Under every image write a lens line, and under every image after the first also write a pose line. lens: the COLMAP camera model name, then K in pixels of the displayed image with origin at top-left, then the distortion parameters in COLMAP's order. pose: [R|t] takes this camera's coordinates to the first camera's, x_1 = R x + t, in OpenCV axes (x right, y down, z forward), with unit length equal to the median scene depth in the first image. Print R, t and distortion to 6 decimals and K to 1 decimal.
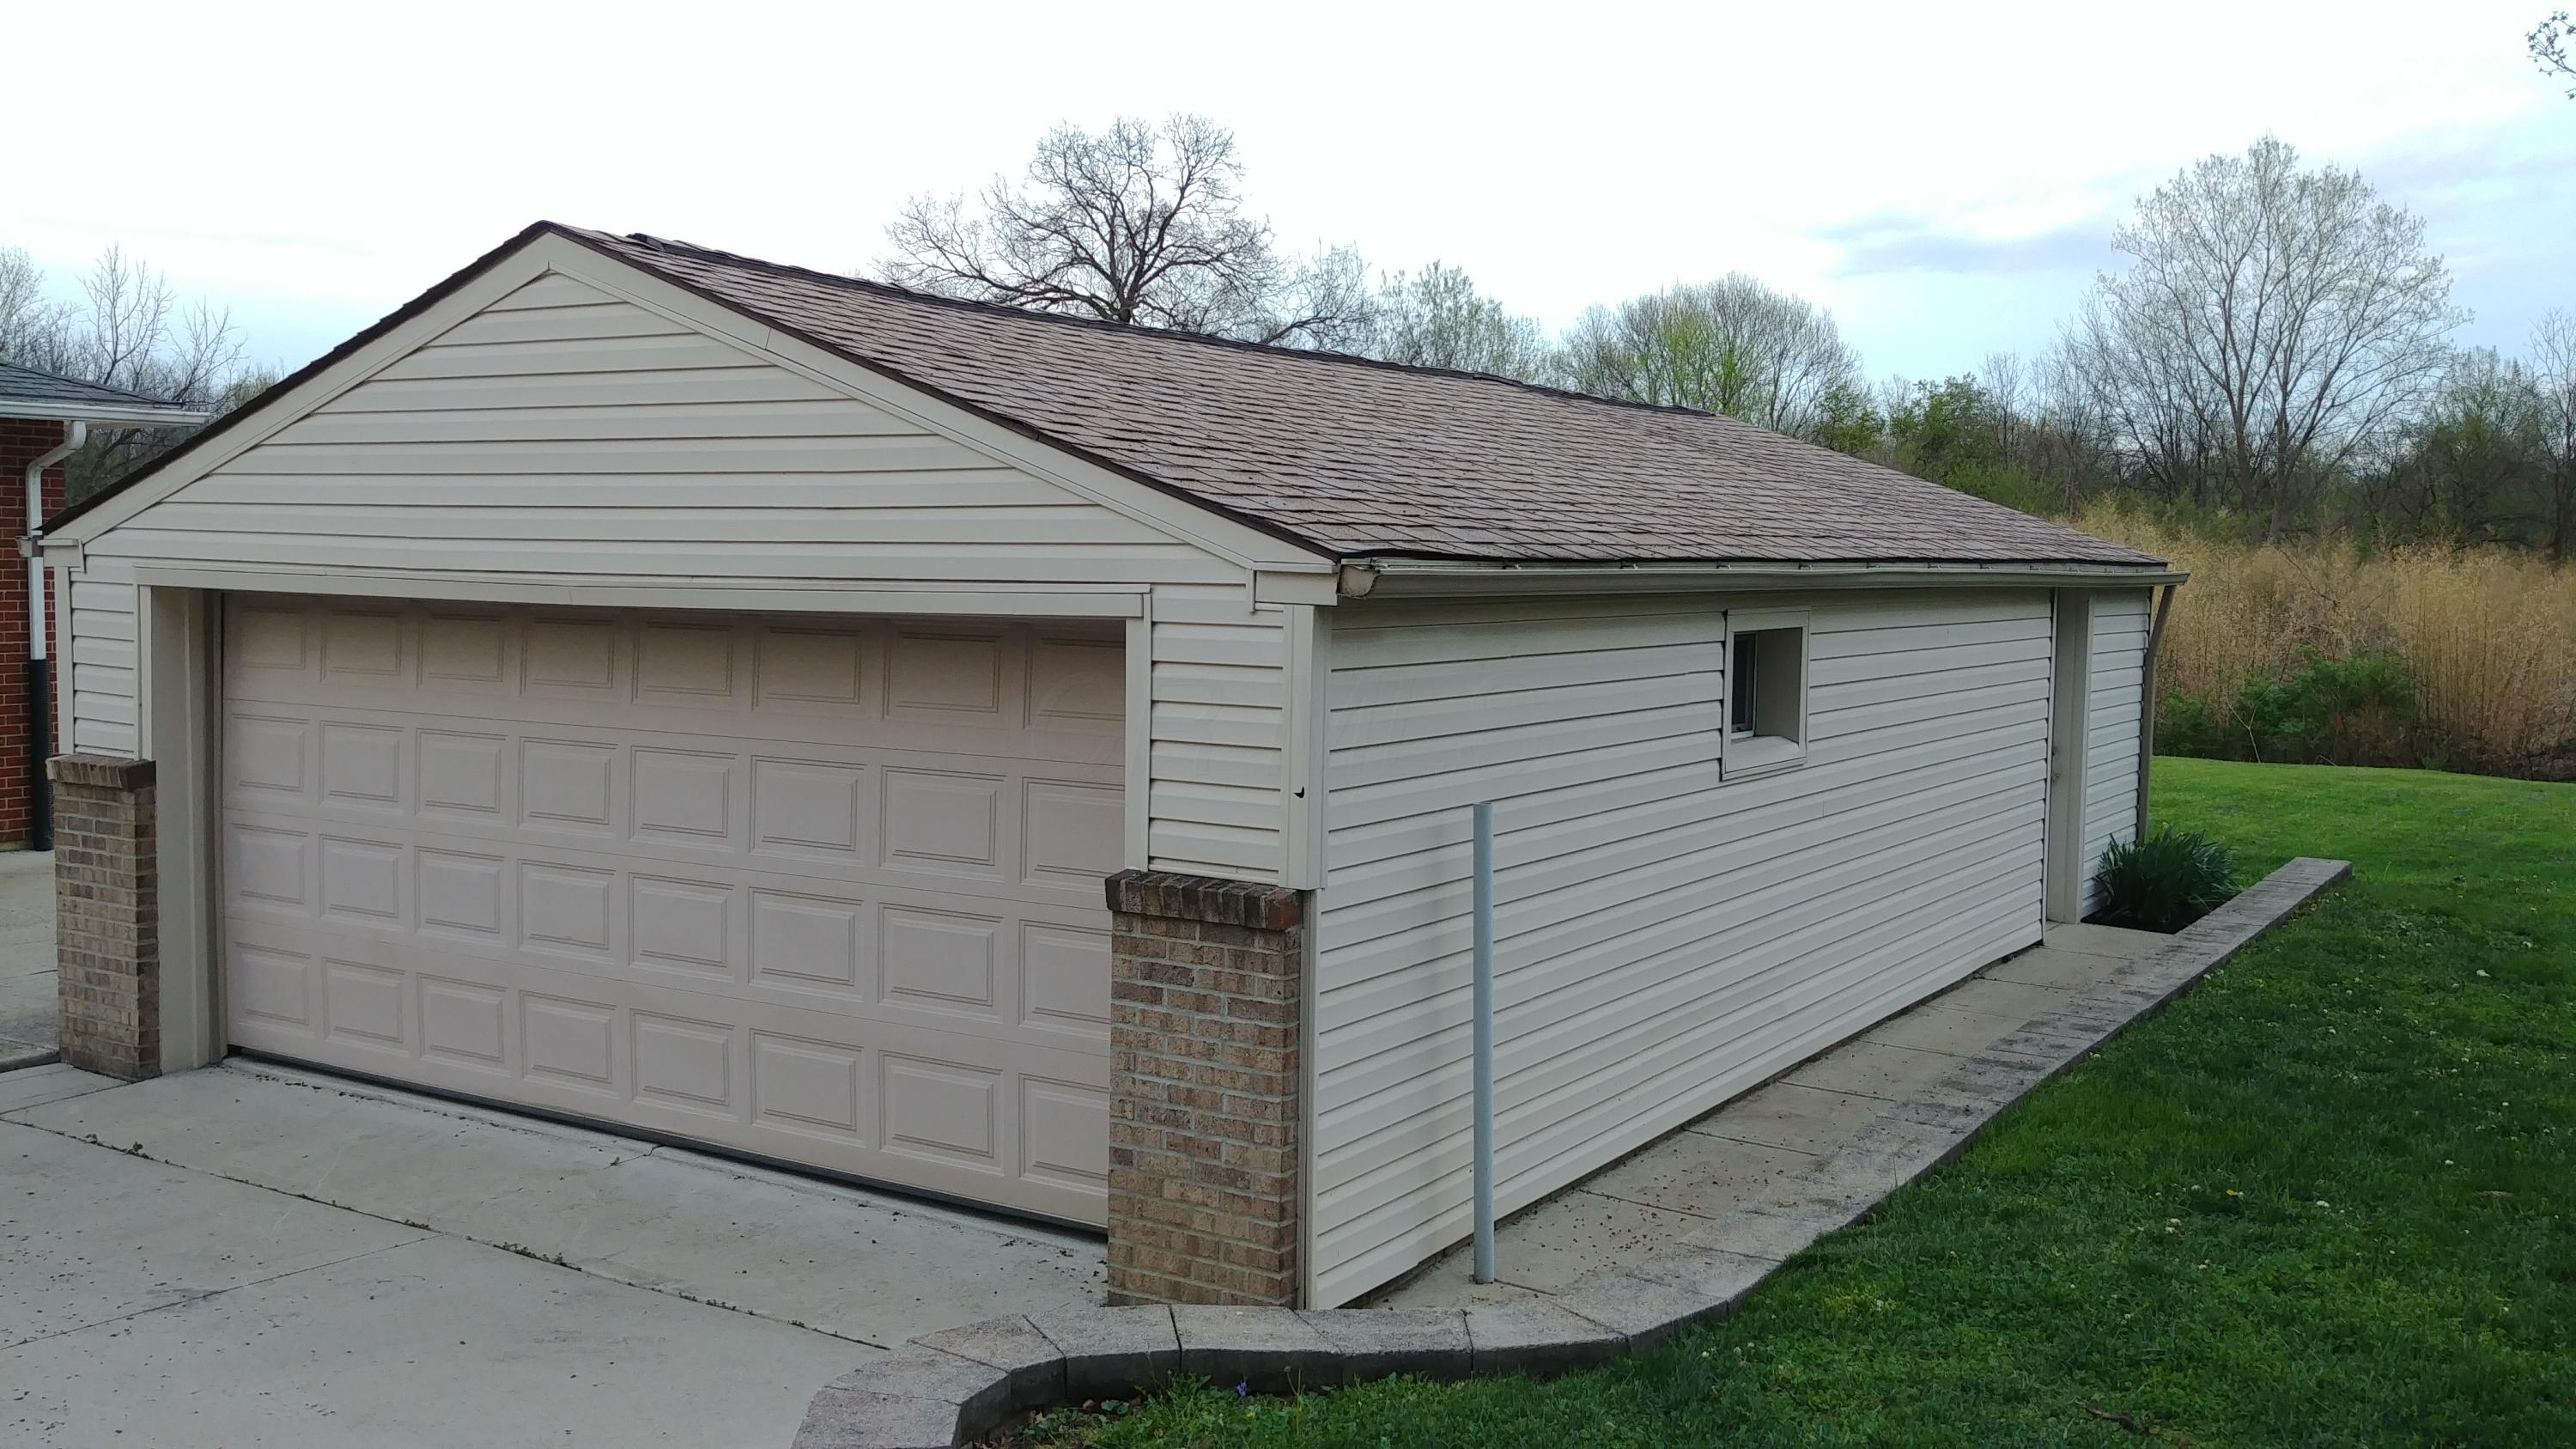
lens RADIAL K [[2244.8, 0, 1283.6], [0, 2244.8, 698.5], [0, 0, 1]] dist [0.111401, -0.167299]
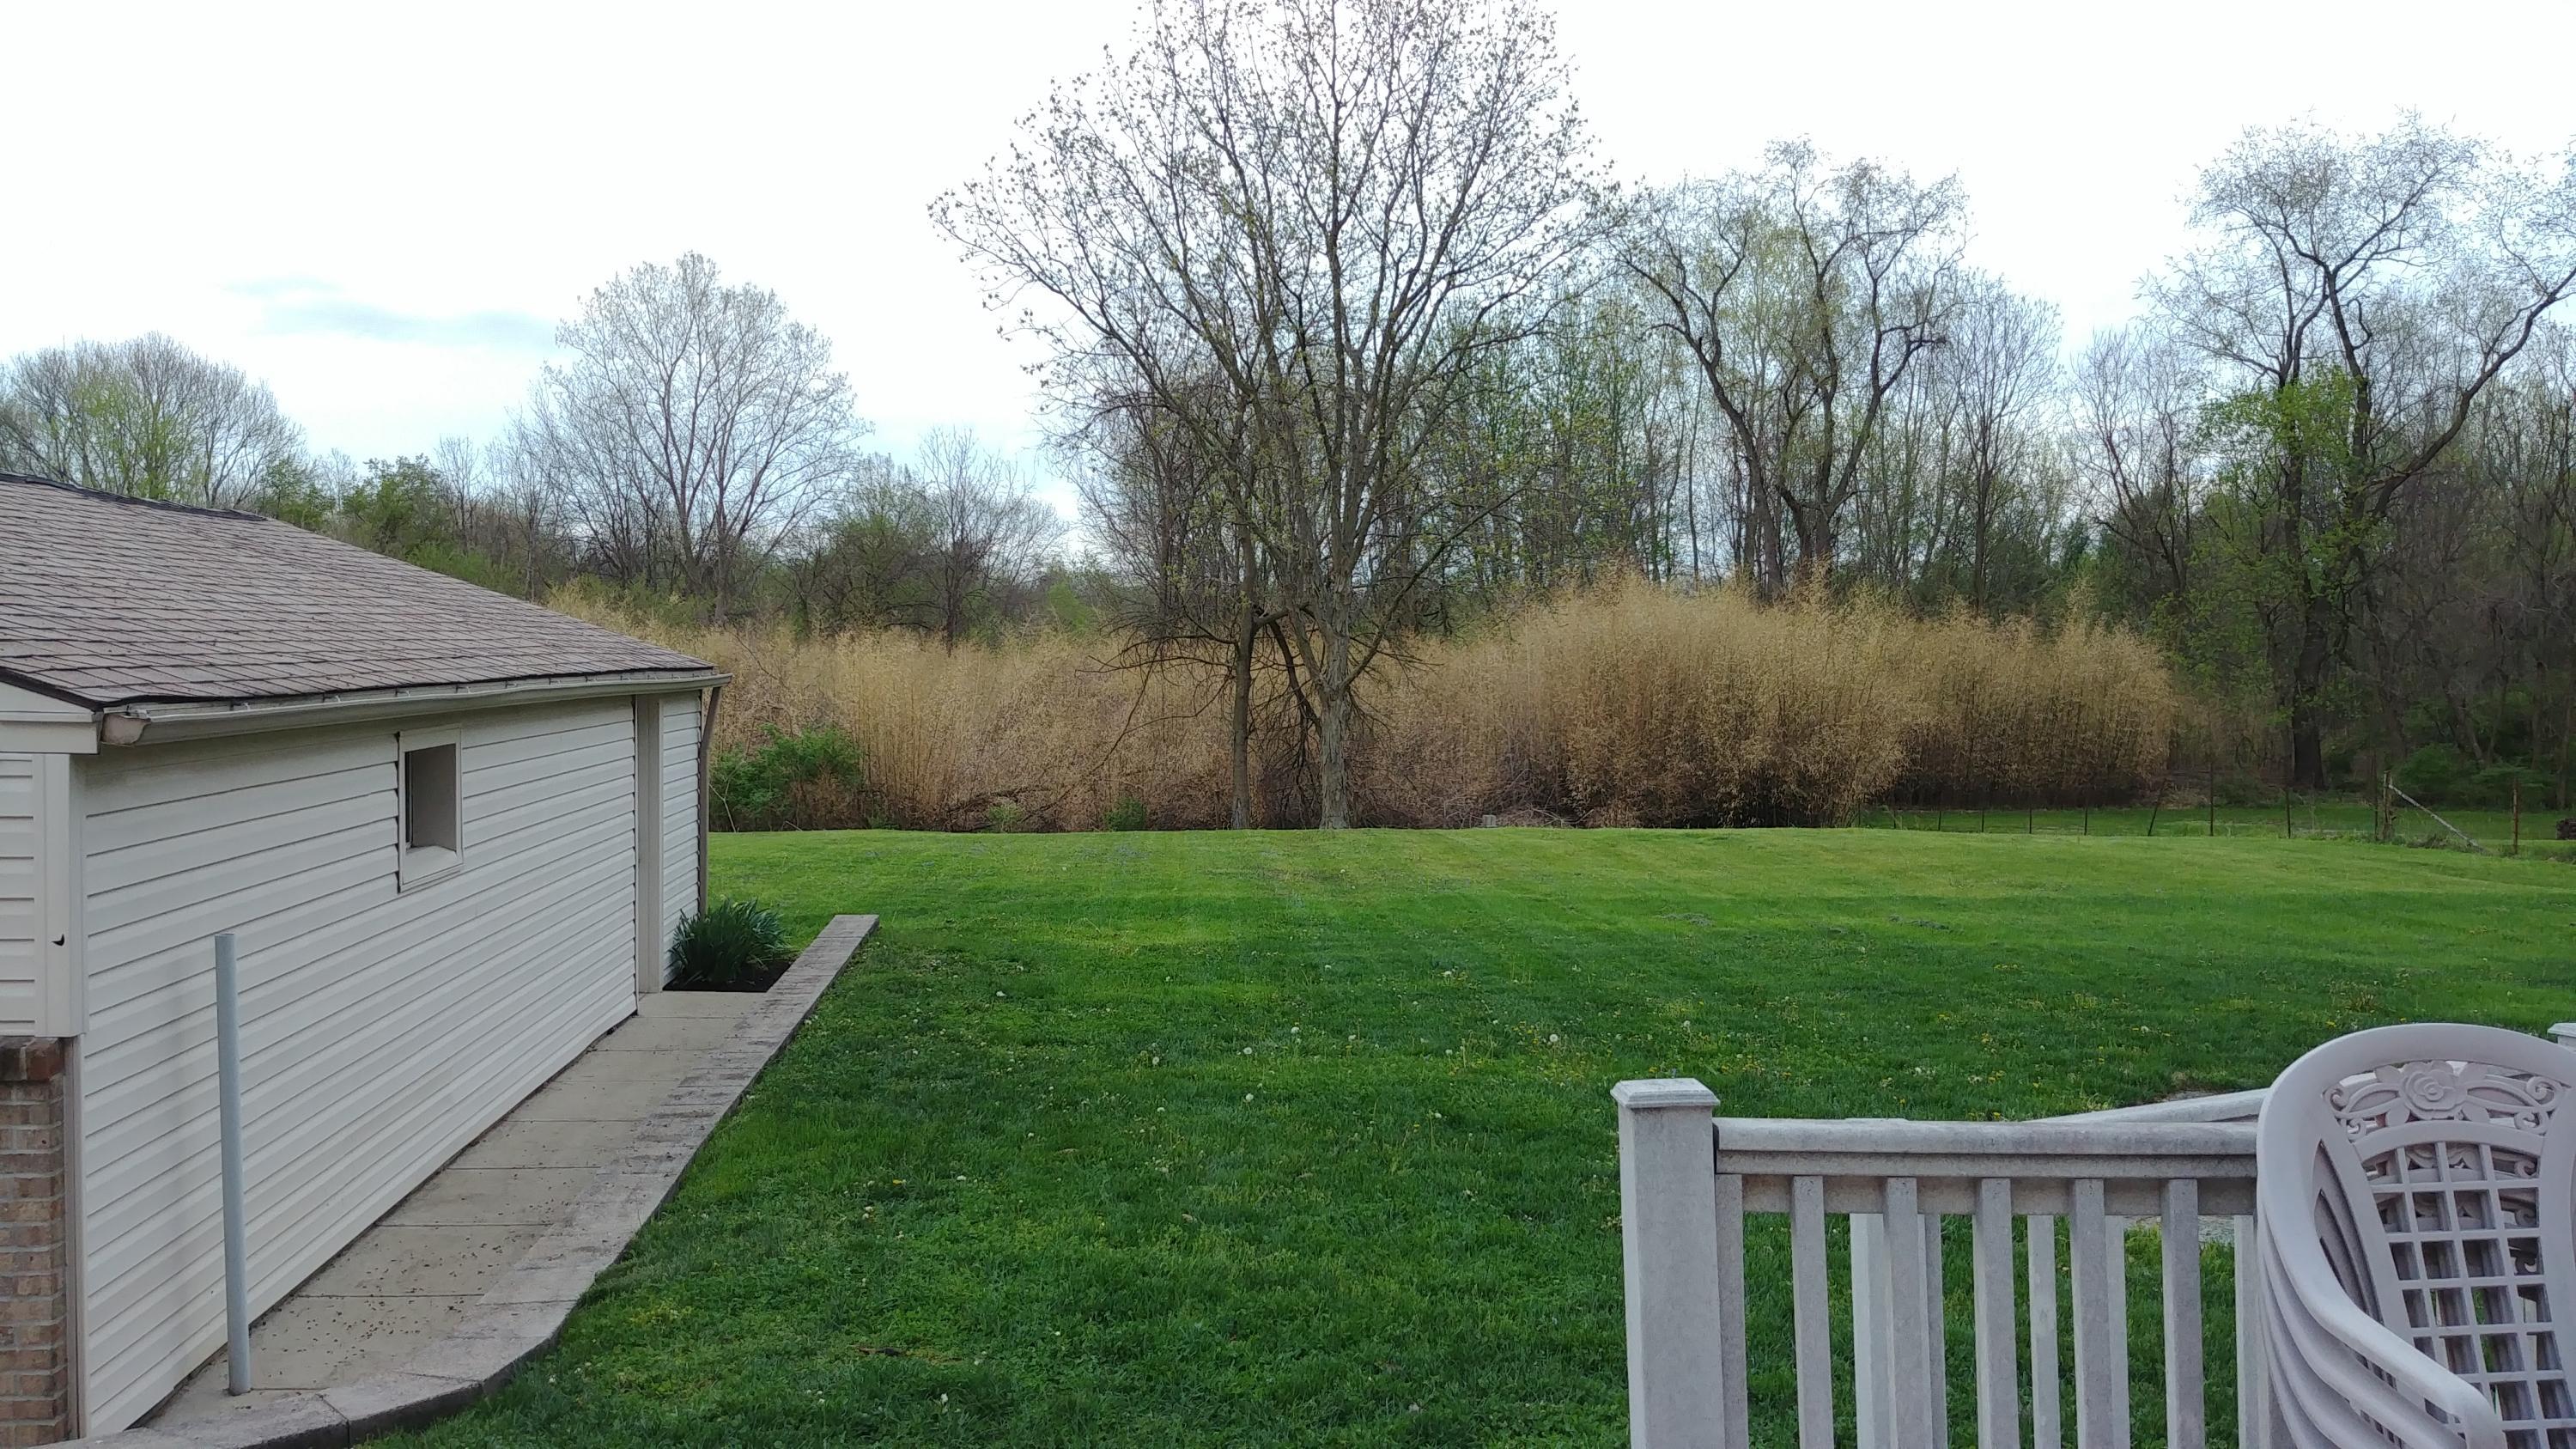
lens RADIAL K [[2244.8, 0, 1296.7], [0, 2244.8, 738.3], [0, 0, 1]] dist [0.111401, -0.167299]
pose [[0.785272, -0.035244, 0.618147, -0.117969], [0.045154, 0.998980, -0.000404, -0.014621], [-0.617502, 0.028229, 0.786062, -0.095282]]
